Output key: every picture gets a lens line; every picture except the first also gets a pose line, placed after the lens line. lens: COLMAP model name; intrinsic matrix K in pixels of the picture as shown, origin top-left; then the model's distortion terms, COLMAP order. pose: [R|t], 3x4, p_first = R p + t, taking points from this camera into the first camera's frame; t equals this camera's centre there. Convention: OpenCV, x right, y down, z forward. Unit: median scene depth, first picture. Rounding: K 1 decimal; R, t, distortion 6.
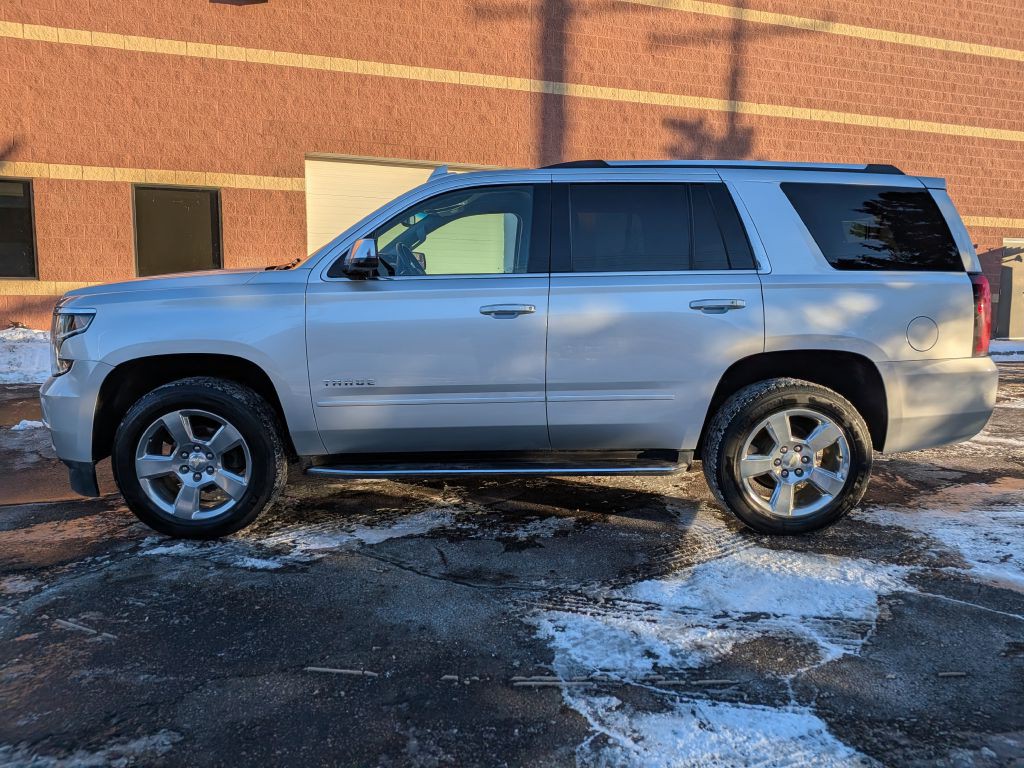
lens RADIAL K [[731.4, 0, 512.0], [0, 731.4, 384.0], [0, 0, 1]] dist [0.009225, -0.013675]
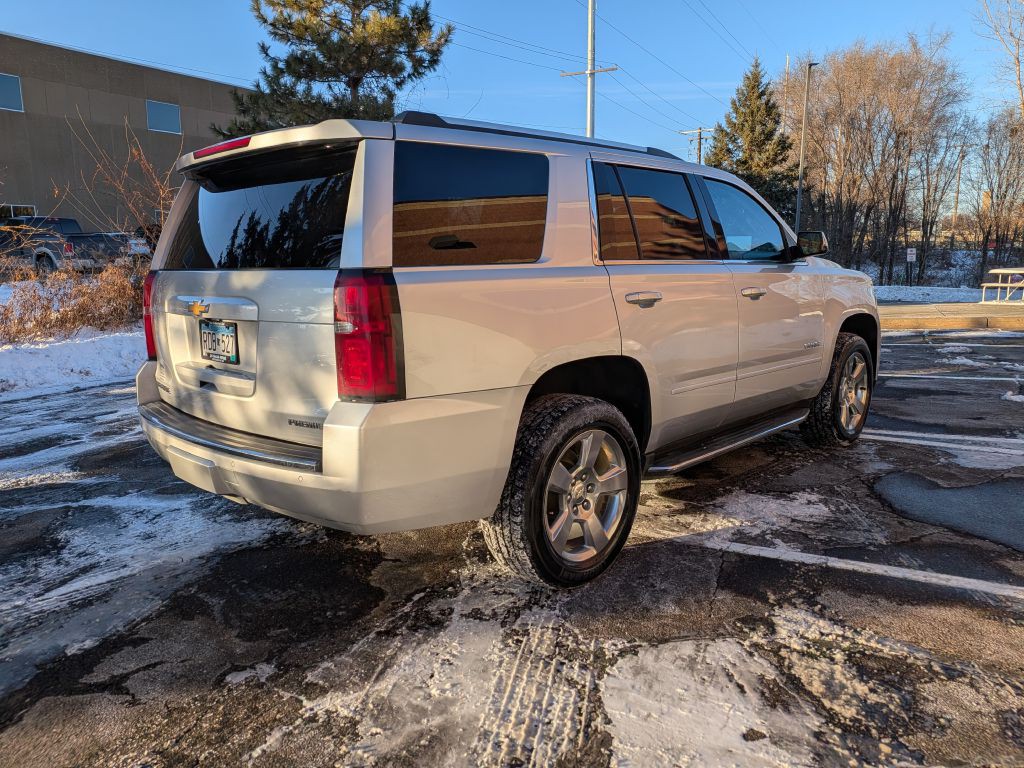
lens RADIAL K [[727.2, 0, 516.3], [0, 727.2, 369.1], [0, 0, 1]] dist [0.010130, -0.011788]
pose [[-0.711020, 0.111822, -0.694224, 0.992958], [-0.089087, 0.964994, 0.246679, -0.306560], [0.697506, 0.237240, -0.676168, 2.022616]]
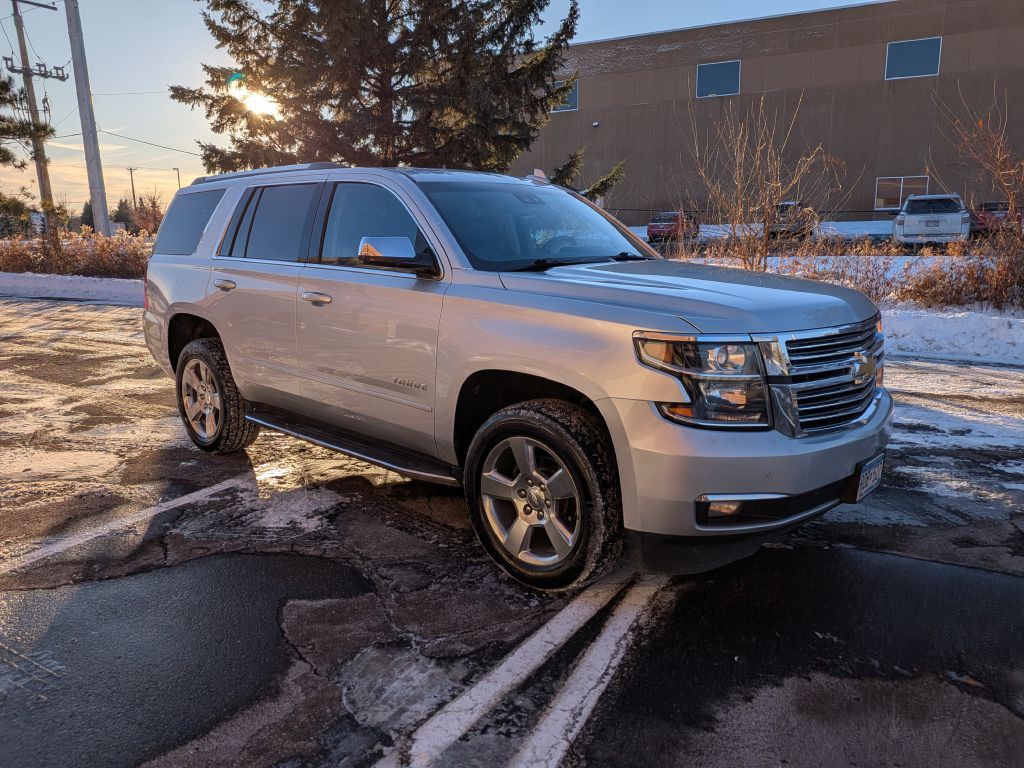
lens RADIAL K [[721.5, 0, 512.0], [0, 721.5, 384.0], [0, 0, 1]] dist [-0.006877, -0.003582]
pose [[-0.727689, -0.143432, 0.670742, -0.957119], [0.096631, 0.946701, 0.307278, -0.358243], [-0.679066, 0.288418, -0.675044, 2.066847]]
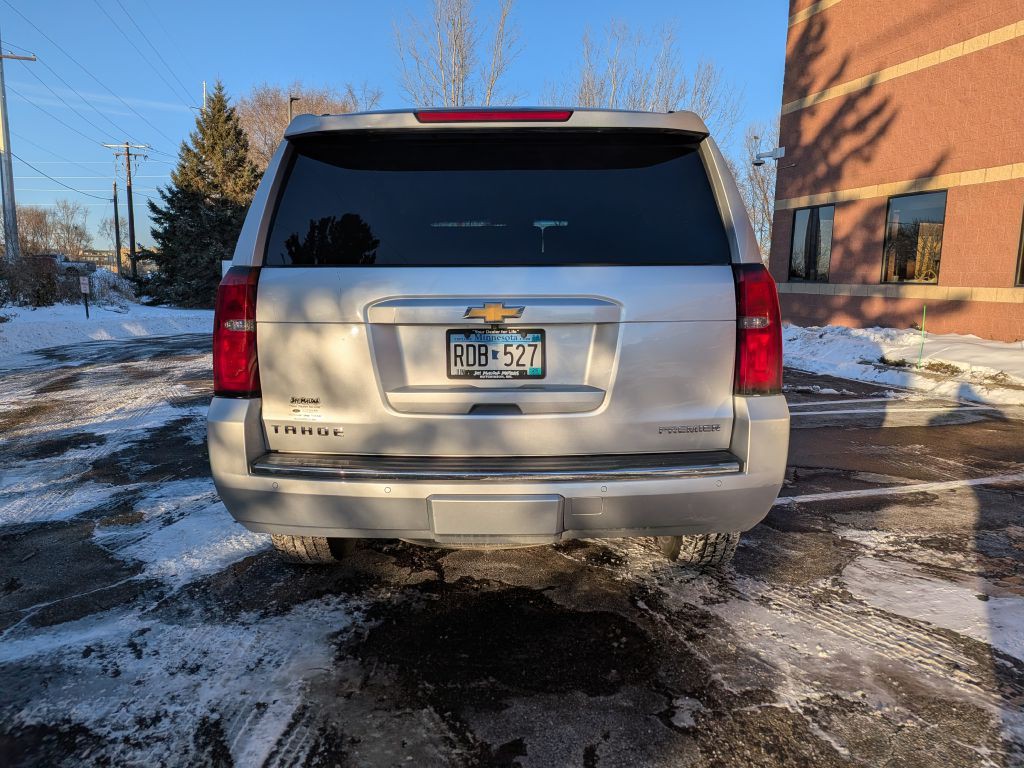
lens RADIAL K [[731.4, 0, 512.0], [0, 731.4, 384.0], [0, 0, 1]] dist [0.009225, -0.013675]
pose [[-0.048676, 0.132120, -0.990038, 1.302012], [-0.142092, 0.980215, 0.137795, -0.177834], [0.988656, 0.147384, -0.028939, 1.302489]]
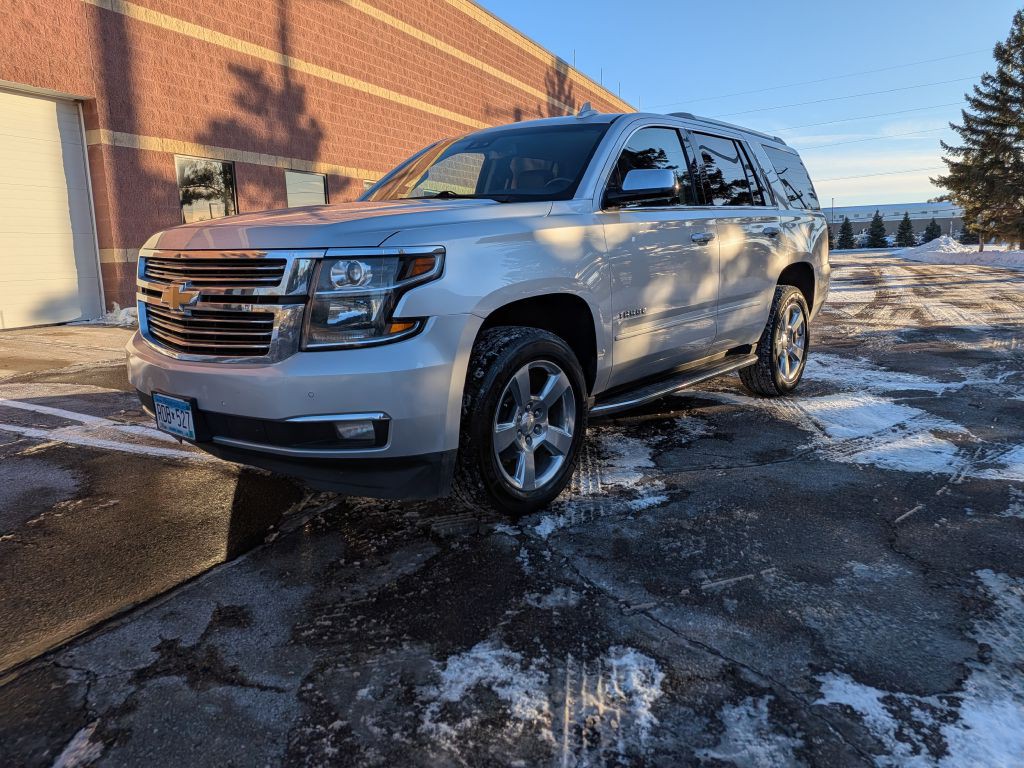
lens RADIAL K [[727.2, 0, 516.3], [0, 727.2, 369.1], [0, 0, 1]] dist [0.010130, -0.011788]
pose [[0.665422, -0.147525, 0.731744, -1.054996], [0.126721, 0.988373, 0.084027, -0.029795], [-0.735633, 0.036814, 0.676380, 0.431328]]
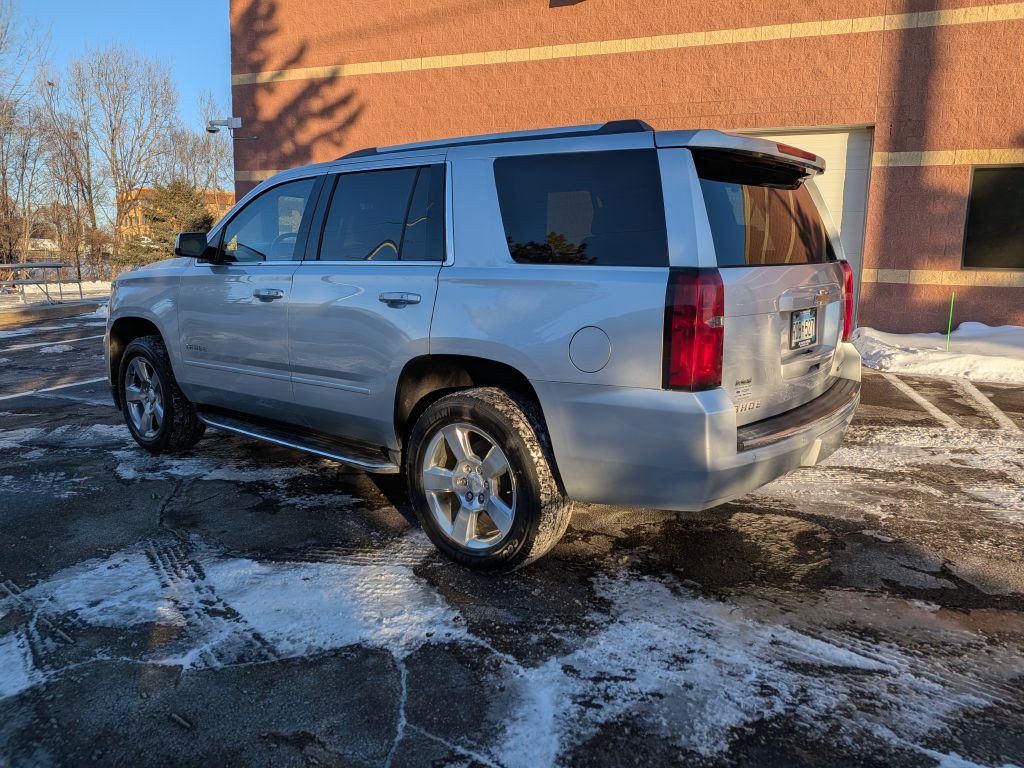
lens RADIAL K [[733.5, 0, 517.8], [0, 733.5, 365.7], [0, 0, 1]] dist [0.039756, -0.052004]
pose [[0.758397, 0.099879, -0.644095, 0.985172], [-0.093762, 0.994629, 0.043835, -0.077110], [0.645014, 0.027147, 0.763688, 0.381619]]
